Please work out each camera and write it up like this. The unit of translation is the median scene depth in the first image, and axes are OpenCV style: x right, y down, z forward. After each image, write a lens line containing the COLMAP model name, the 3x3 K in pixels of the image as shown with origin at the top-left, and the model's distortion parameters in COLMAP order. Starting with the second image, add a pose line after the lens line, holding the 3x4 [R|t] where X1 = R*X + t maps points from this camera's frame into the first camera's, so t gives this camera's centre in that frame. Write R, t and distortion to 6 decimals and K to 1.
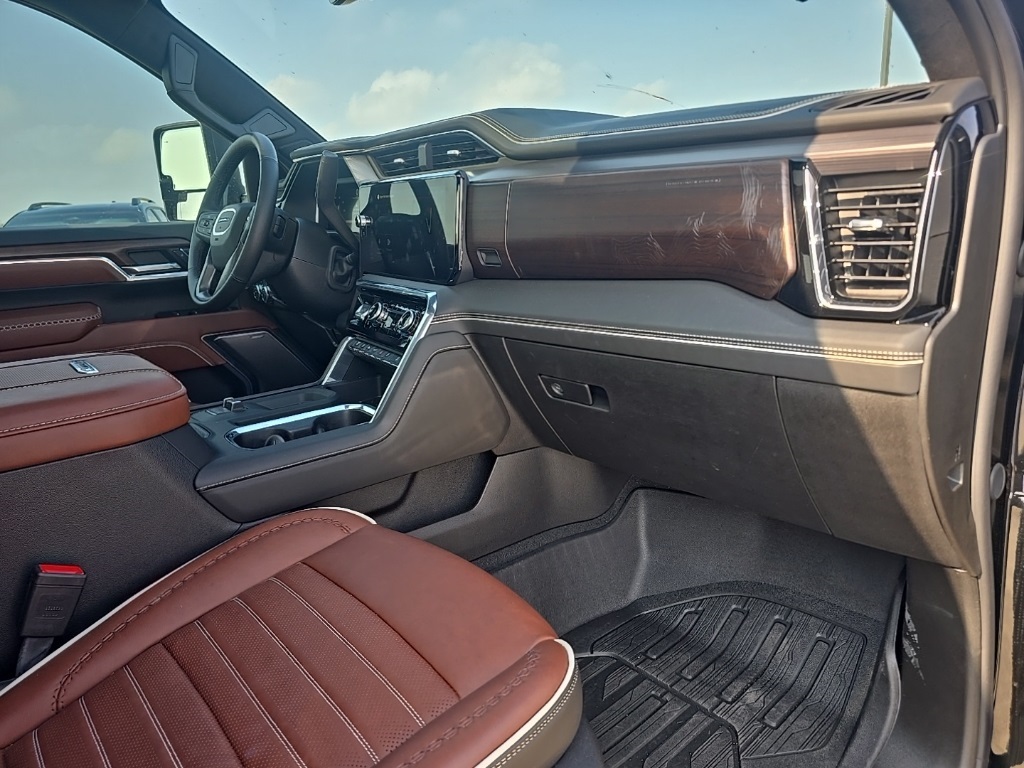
lens RADIAL K [[678.0, 0, 506.9], [0, 678.0, 391.3], [0, 0, 1]] dist [0.050410, -0.062281]
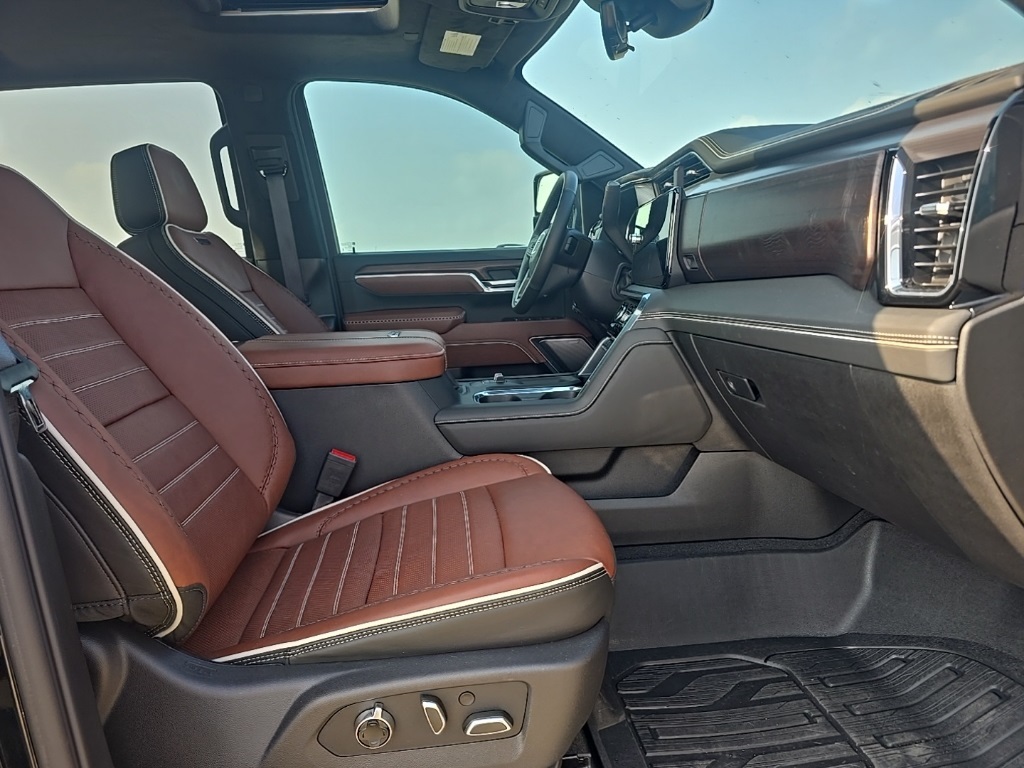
lens RADIAL K [[678.0, 0, 506.9], [0, 678.0, 391.3], [0, 0, 1]] dist [0.050410, -0.062281]
pose [[0.828830, 0.103779, -0.549791, 0.348883], [-0.133294, 0.990979, -0.013887, 0.064560], [0.543390, 0.084793, 0.835187, -0.071252]]
